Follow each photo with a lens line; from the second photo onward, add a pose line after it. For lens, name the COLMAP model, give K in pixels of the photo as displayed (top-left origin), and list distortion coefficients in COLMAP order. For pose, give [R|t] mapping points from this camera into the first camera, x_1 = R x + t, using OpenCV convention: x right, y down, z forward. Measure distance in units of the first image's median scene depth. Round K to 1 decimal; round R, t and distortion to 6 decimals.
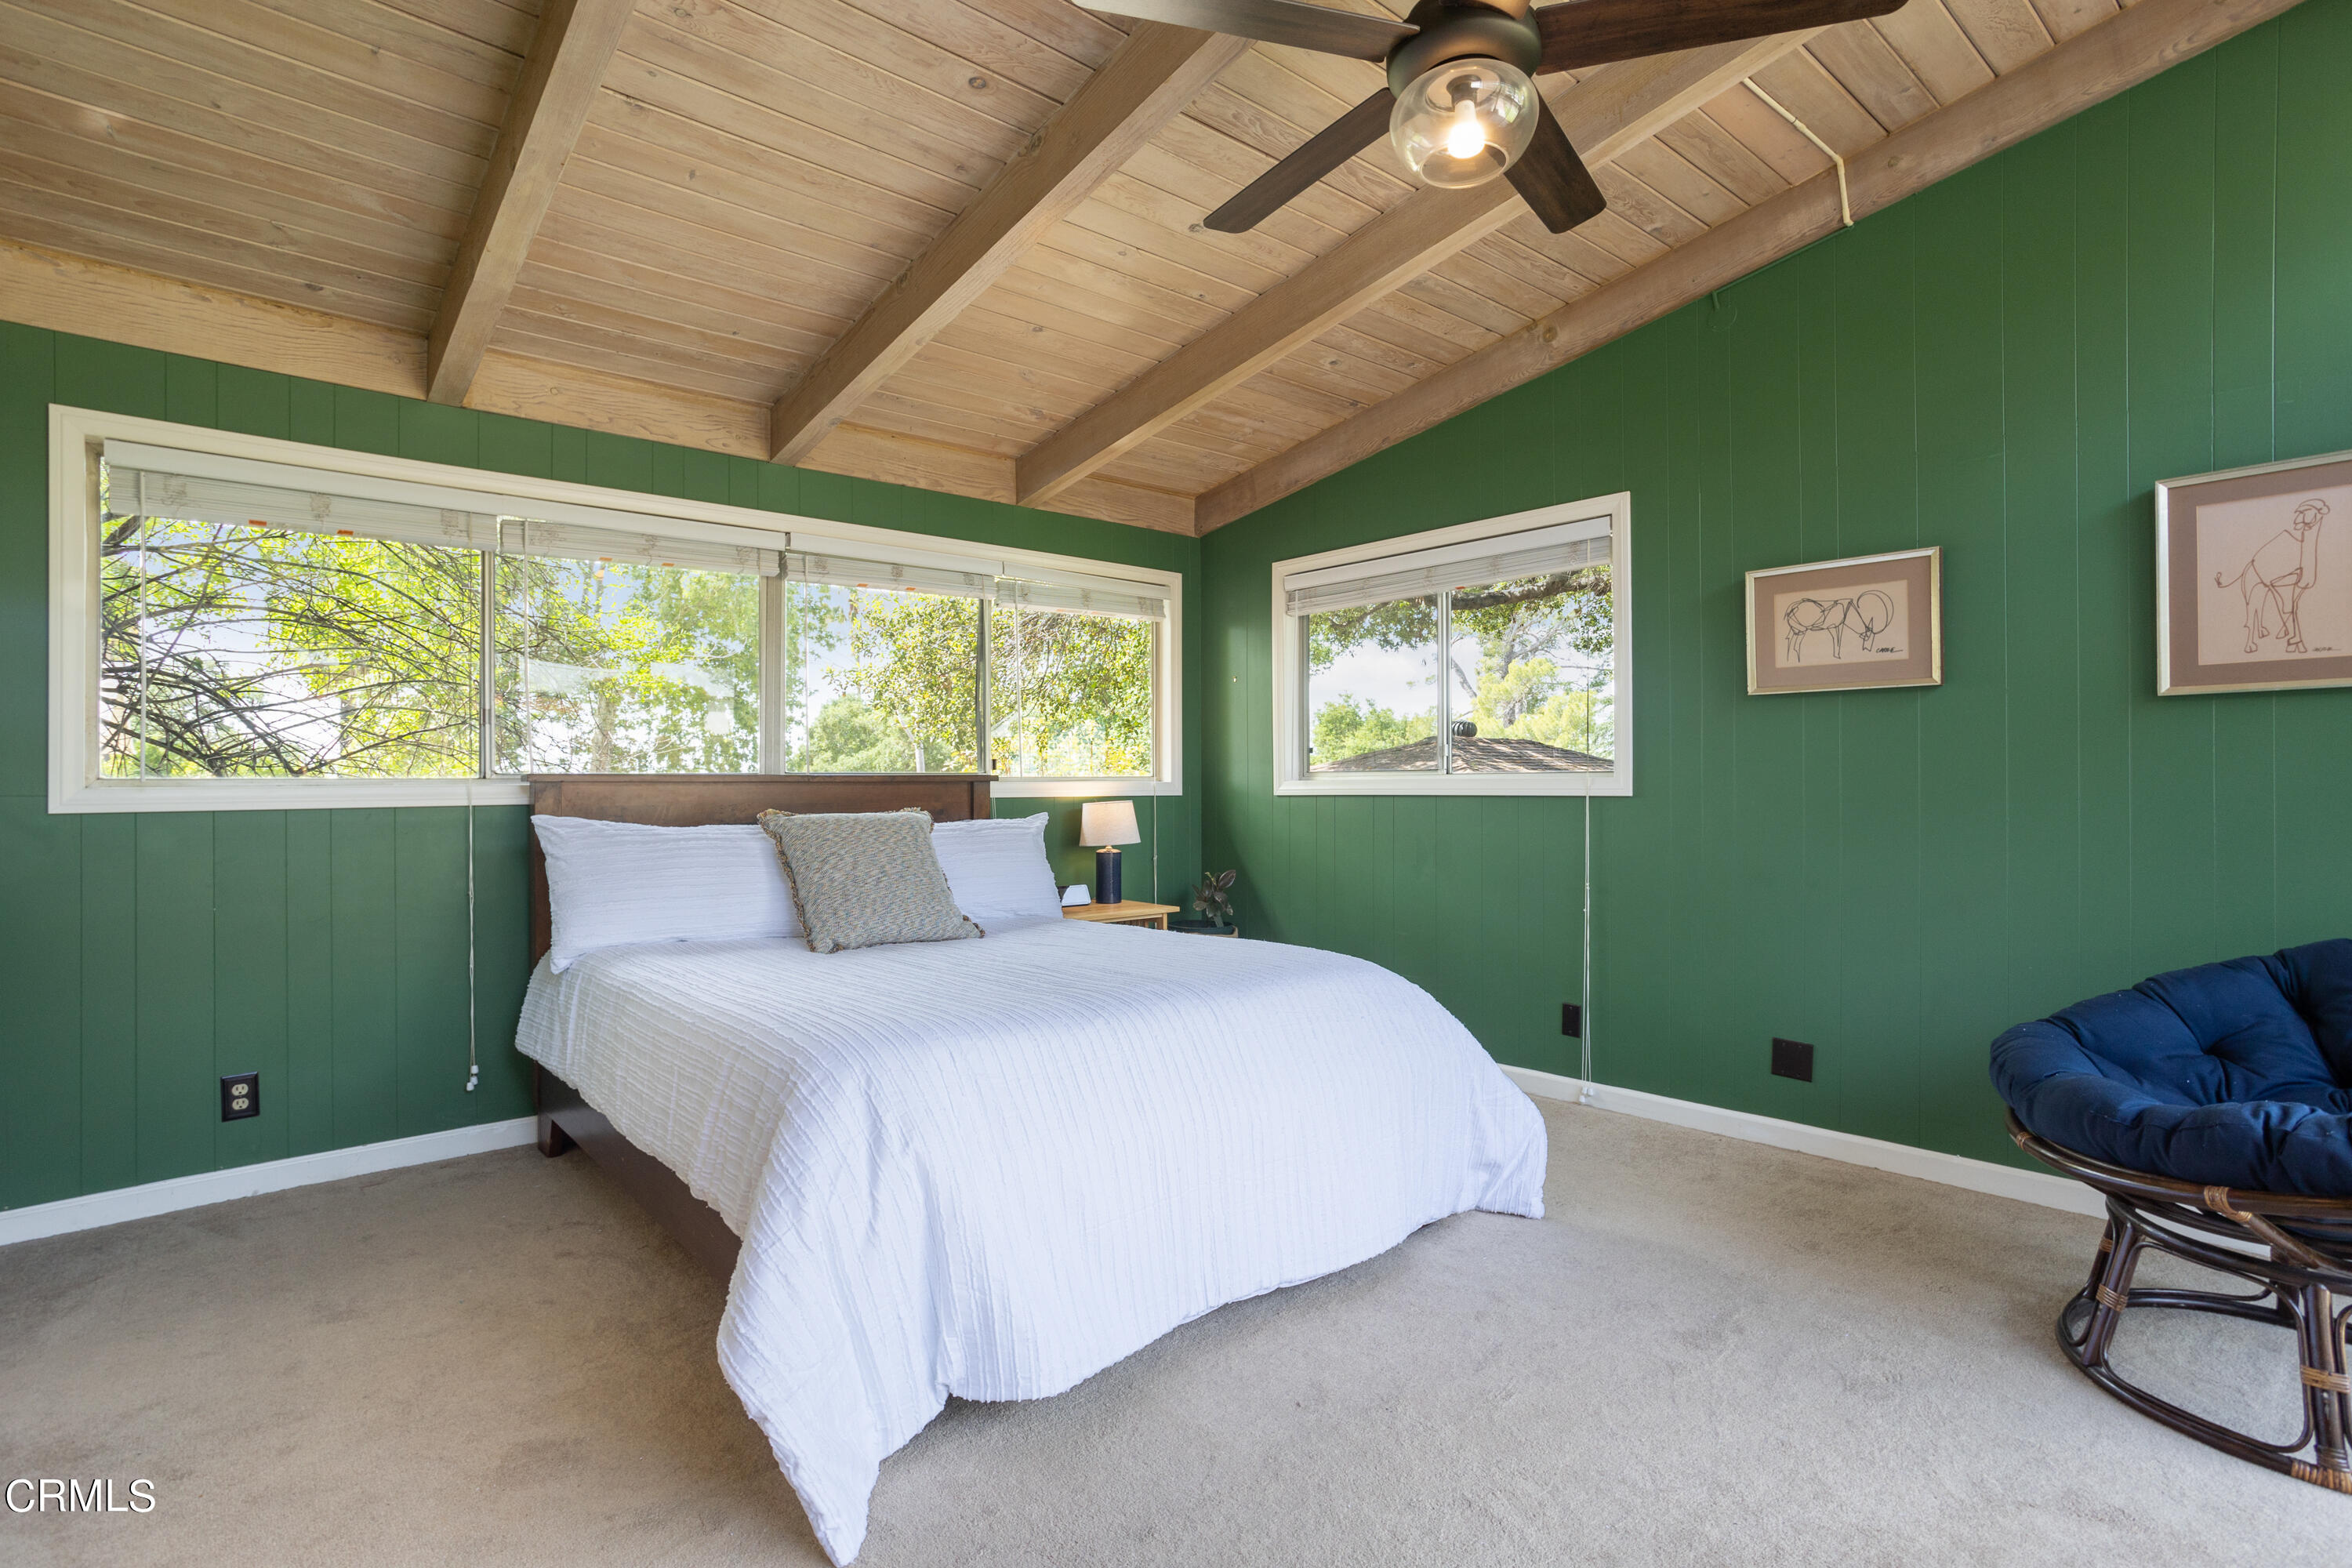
lens RADIAL K [[1147.6, 0, 1178.4], [0, 1147.6, 778.4], [0, 0, 1]] dist [-0.028096, 0.012528]
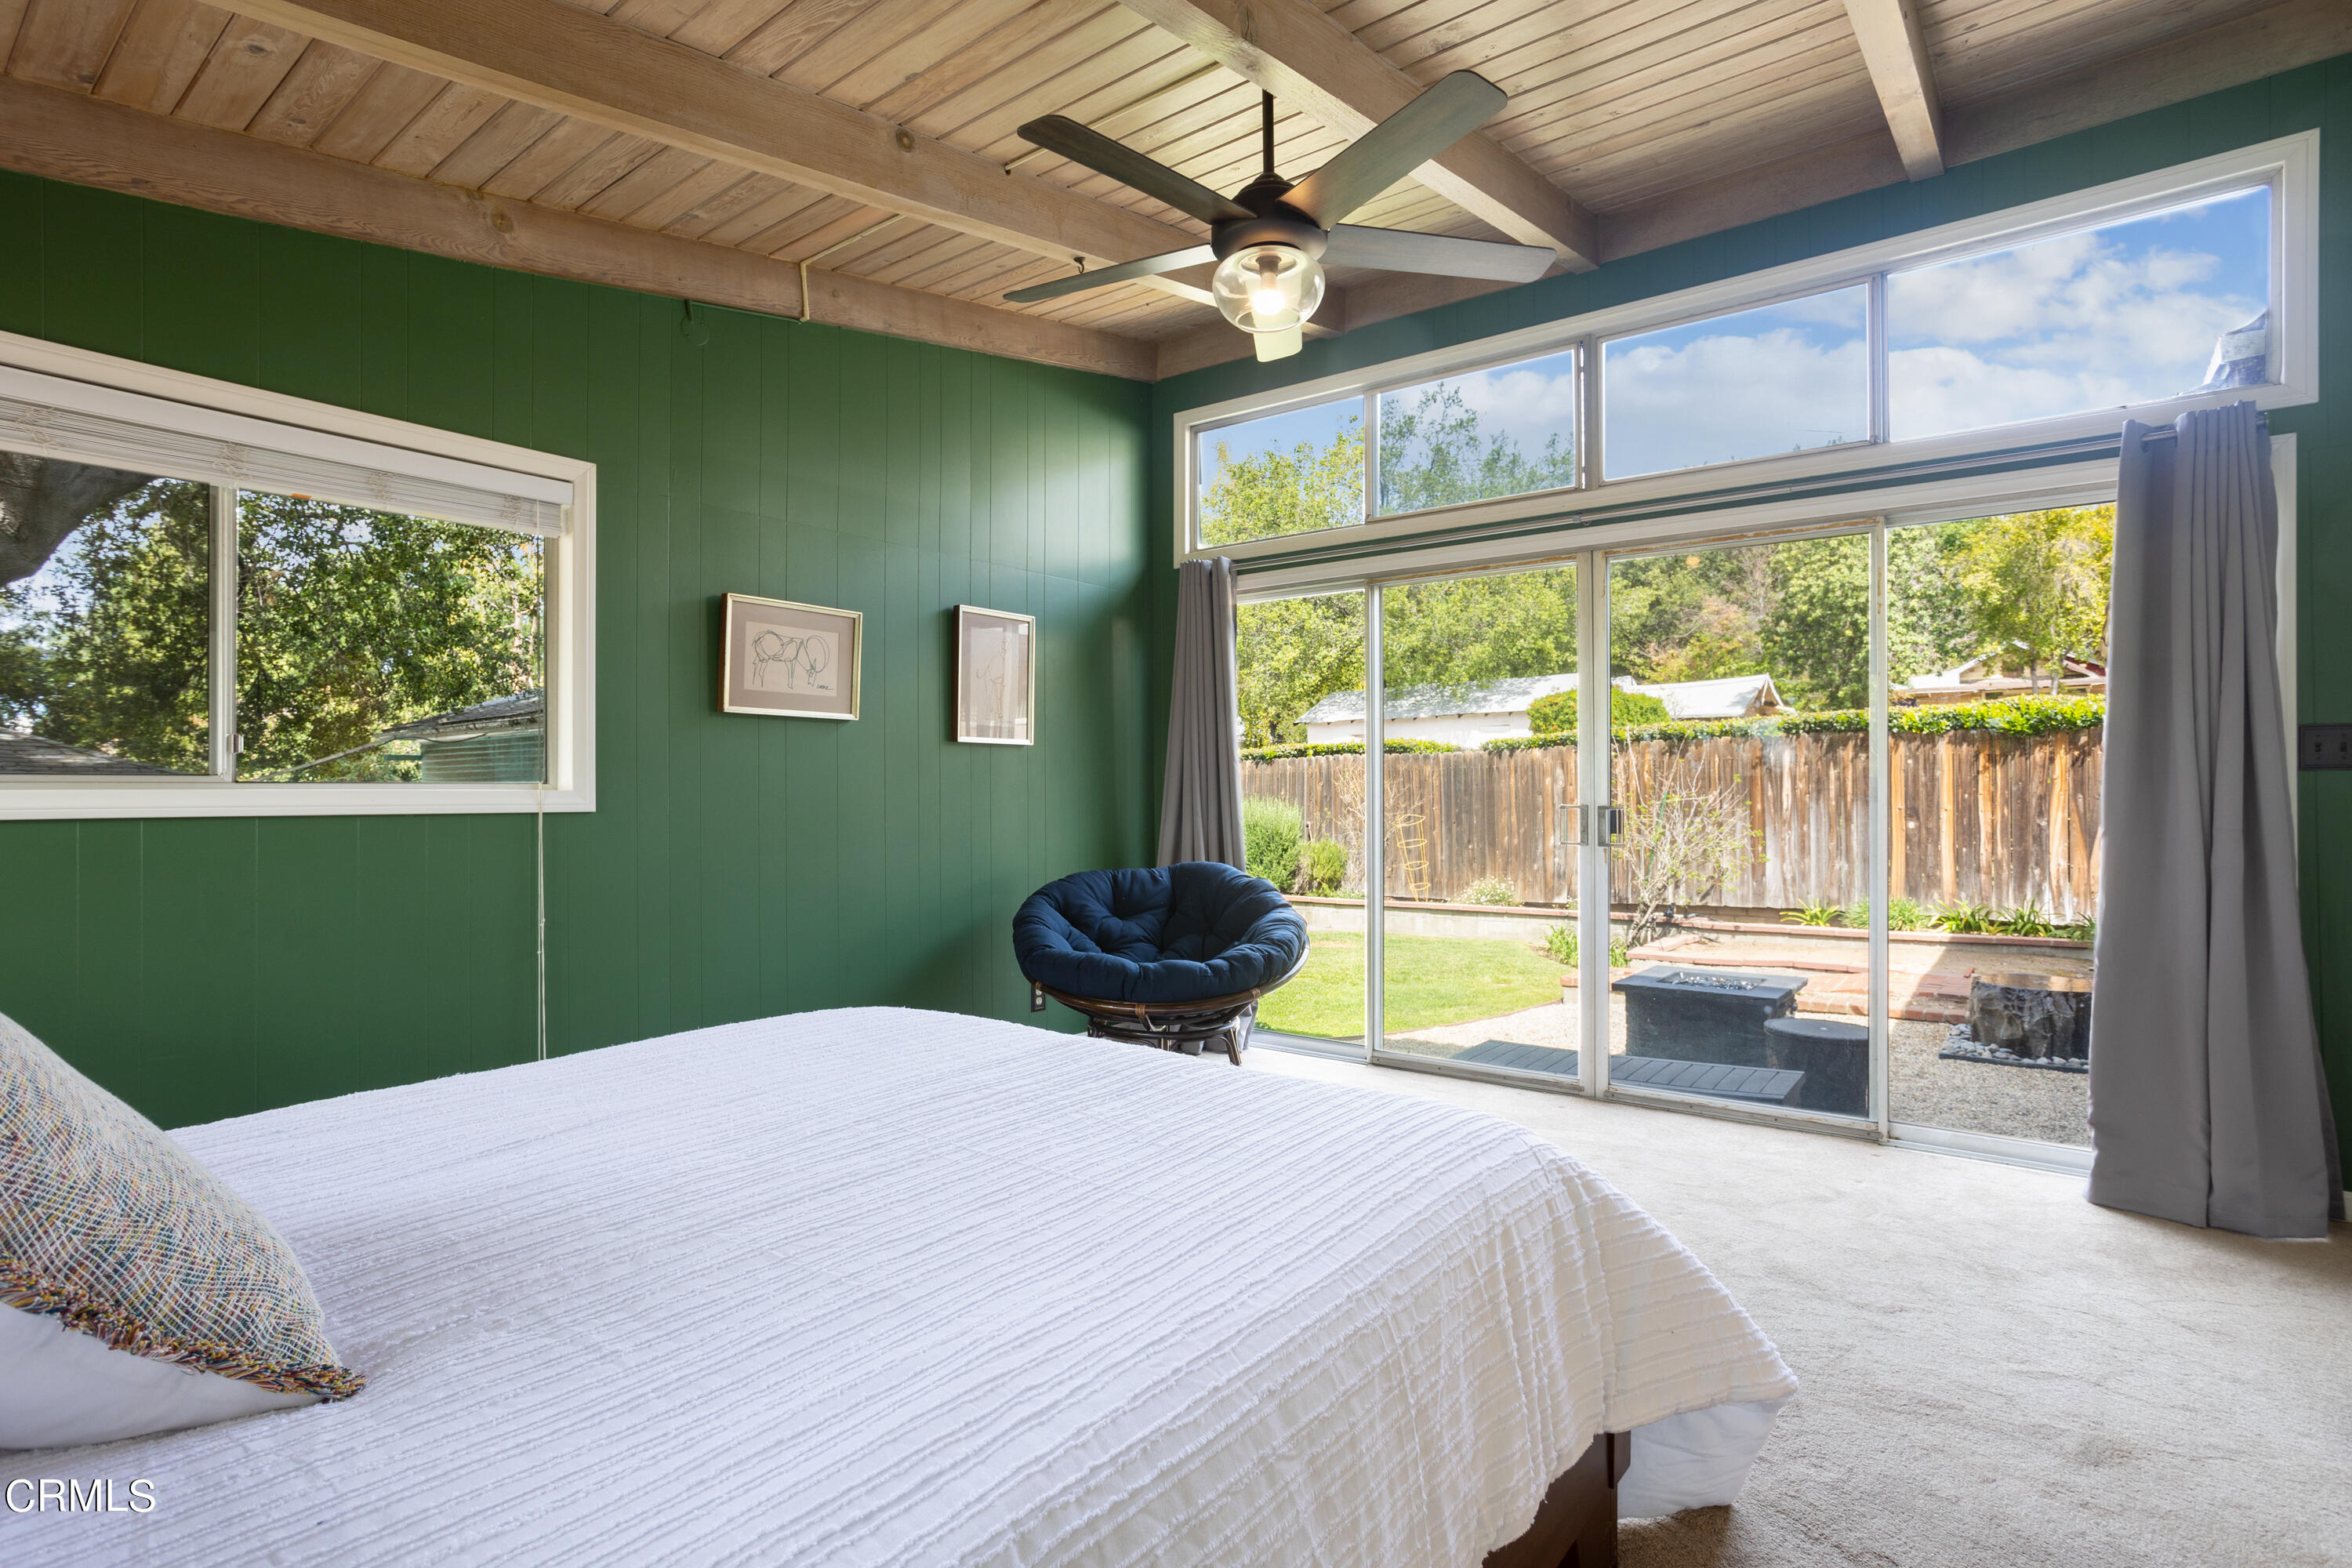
lens RADIAL K [[1147.6, 0, 1170.3], [0, 1147.6, 785.7], [0, 0, 1]] dist [-0.028096, 0.012528]
pose [[-0.192767, 0.015347, 0.981125, -0.606627], [0.003532, 0.999882, -0.014947, 0.010904], [-0.981238, 0.000584, -0.192798, 0.823263]]
